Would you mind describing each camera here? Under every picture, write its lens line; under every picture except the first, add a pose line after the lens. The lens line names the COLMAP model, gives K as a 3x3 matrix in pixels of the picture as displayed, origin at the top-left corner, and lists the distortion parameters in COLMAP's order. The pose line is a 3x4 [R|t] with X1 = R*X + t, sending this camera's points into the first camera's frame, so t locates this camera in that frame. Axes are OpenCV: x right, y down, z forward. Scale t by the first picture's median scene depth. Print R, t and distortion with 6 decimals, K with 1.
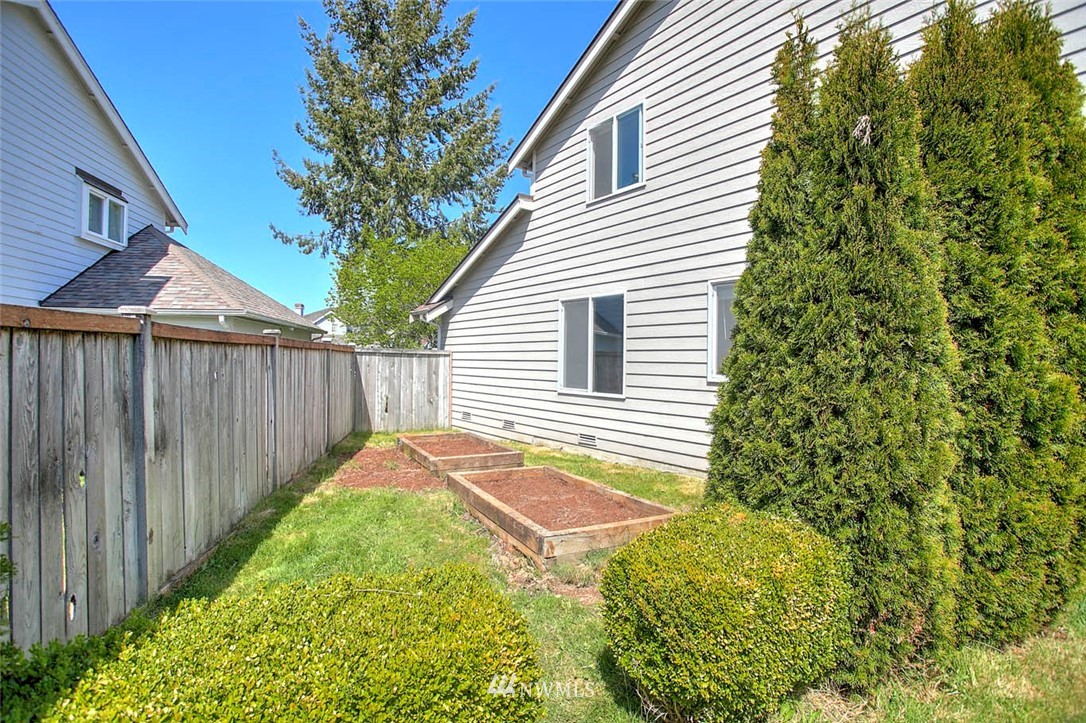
lens RADIAL K [[522.8, 0, 535.1], [0, 522.8, 365.4], [0, 0, 1]] dist [-0.055970, 0.019397]
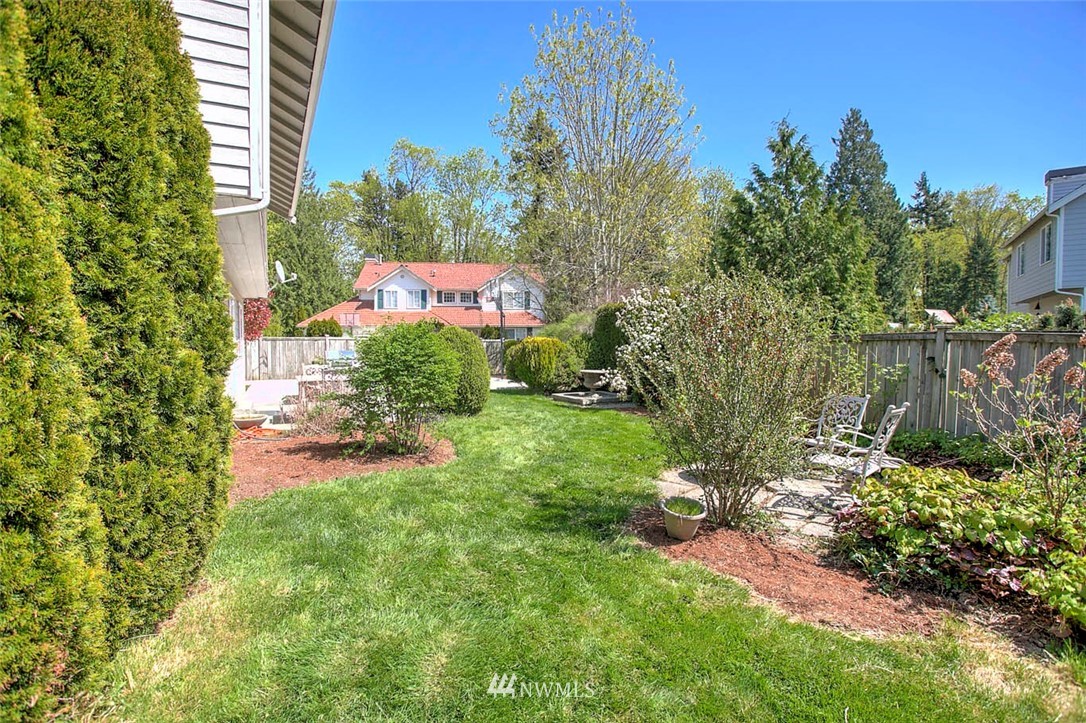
lens RADIAL K [[522.8, 0, 541.7], [0, 522.8, 359.5], [0, 0, 1]] dist [-0.055970, 0.019397]
pose [[0.153990, -0.045388, 0.987029, 0.099724], [0.014520, 0.998940, 0.043671, 0.001573], [-0.987966, 0.007607, 0.154486, 0.103509]]
